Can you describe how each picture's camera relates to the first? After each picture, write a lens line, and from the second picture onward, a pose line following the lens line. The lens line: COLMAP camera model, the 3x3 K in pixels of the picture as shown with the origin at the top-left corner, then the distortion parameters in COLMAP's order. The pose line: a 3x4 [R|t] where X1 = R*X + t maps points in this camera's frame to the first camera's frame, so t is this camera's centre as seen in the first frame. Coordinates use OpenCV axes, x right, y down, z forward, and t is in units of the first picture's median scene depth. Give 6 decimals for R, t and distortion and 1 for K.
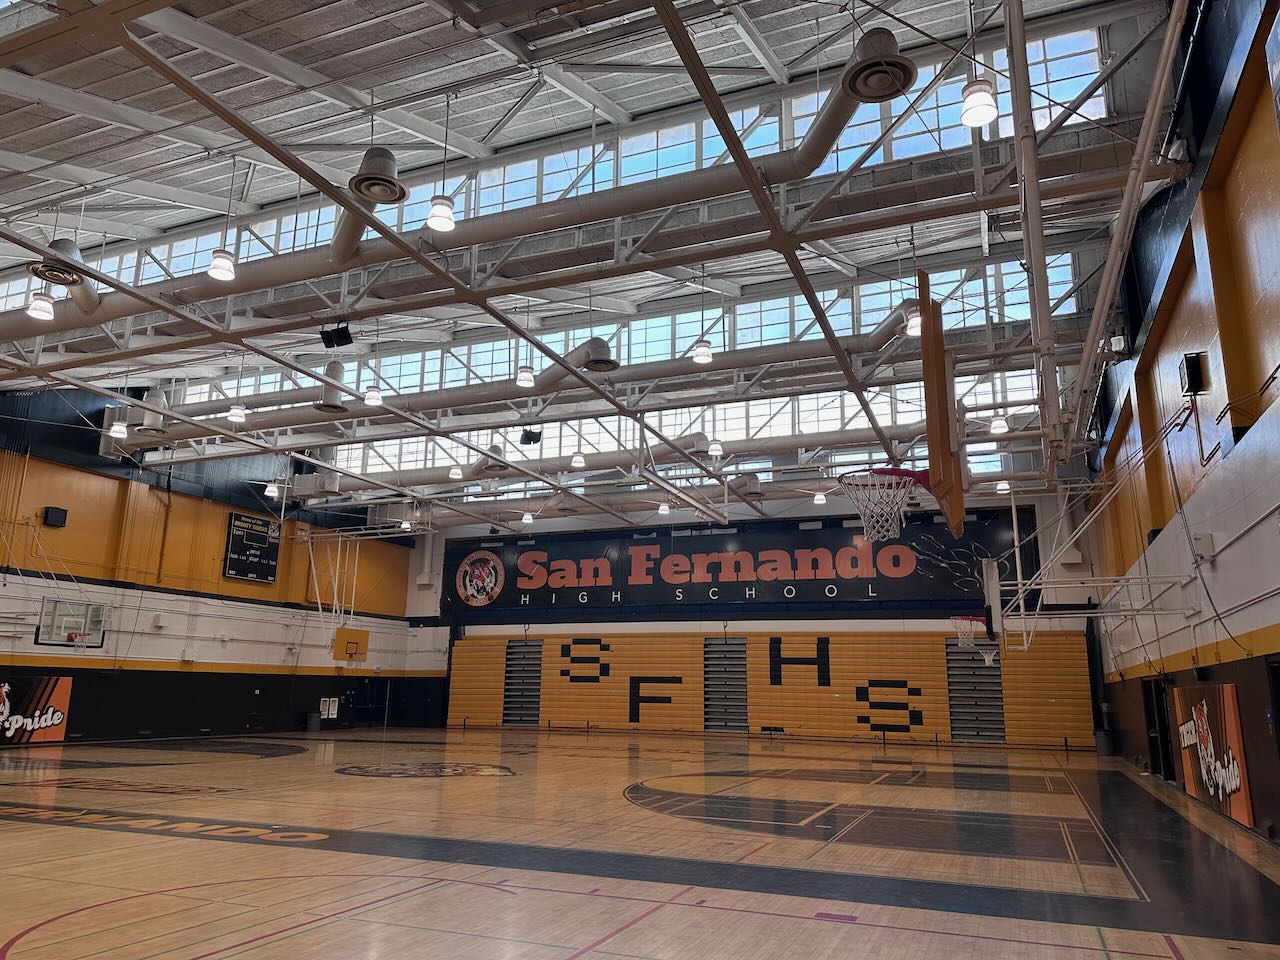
lens RADIAL K [[887.4, 0, 639.1], [0, 887.4, 482.6], [0, 0, 1]] dist [0.056745, -0.005981]
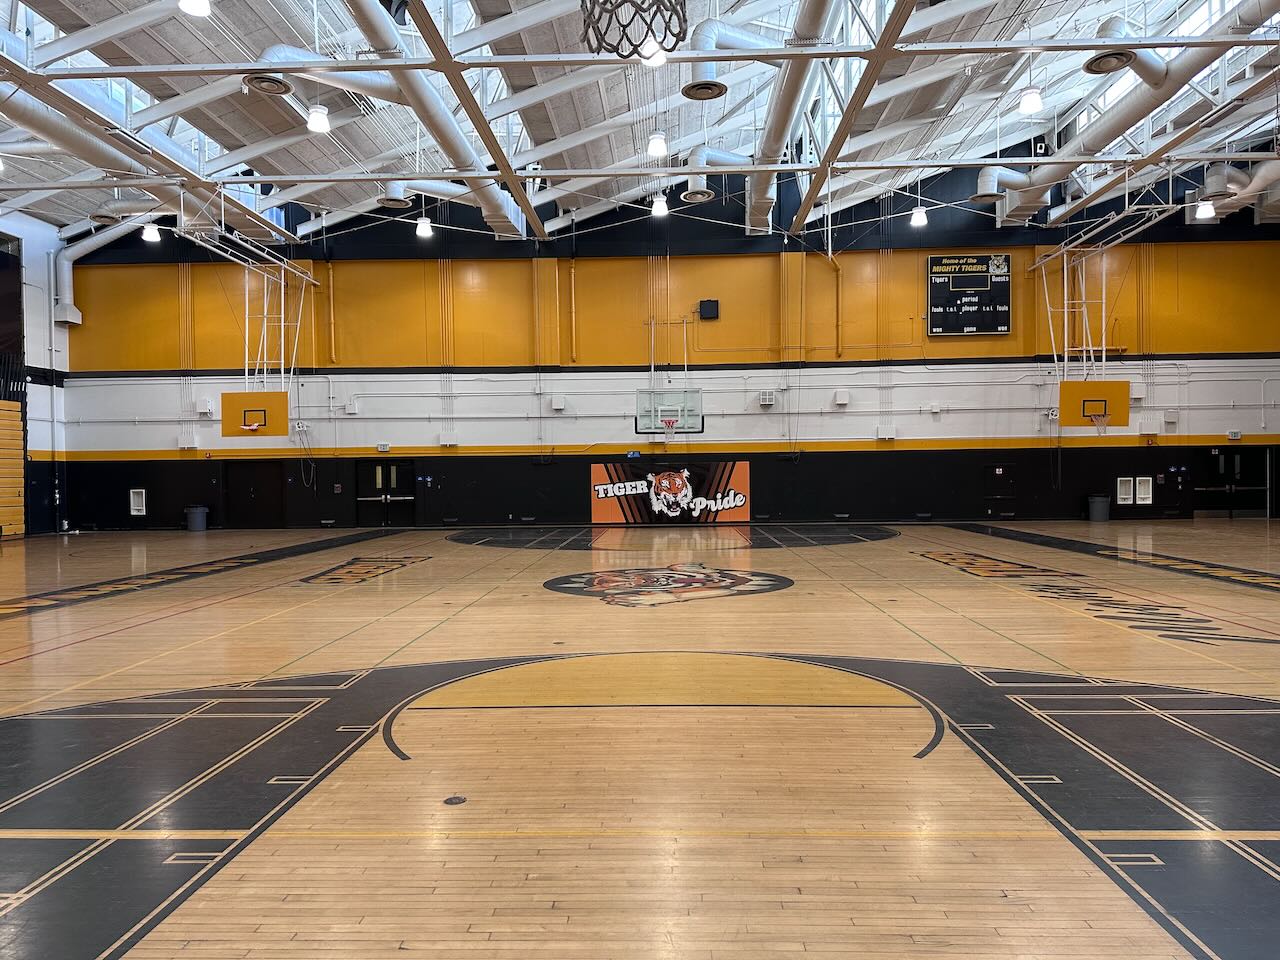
lens RADIAL K [[851.3, 0, 636.8], [0, 851.3, 483.8], [0, 0, 1]] dist [0.005586, -0.002133]
pose [[0.323436, -0.014934, -0.946132, 0.225849], [0.240515, 0.968335, 0.066936, 0.141112], [0.915173, -0.249208, 0.316786, 0.564796]]
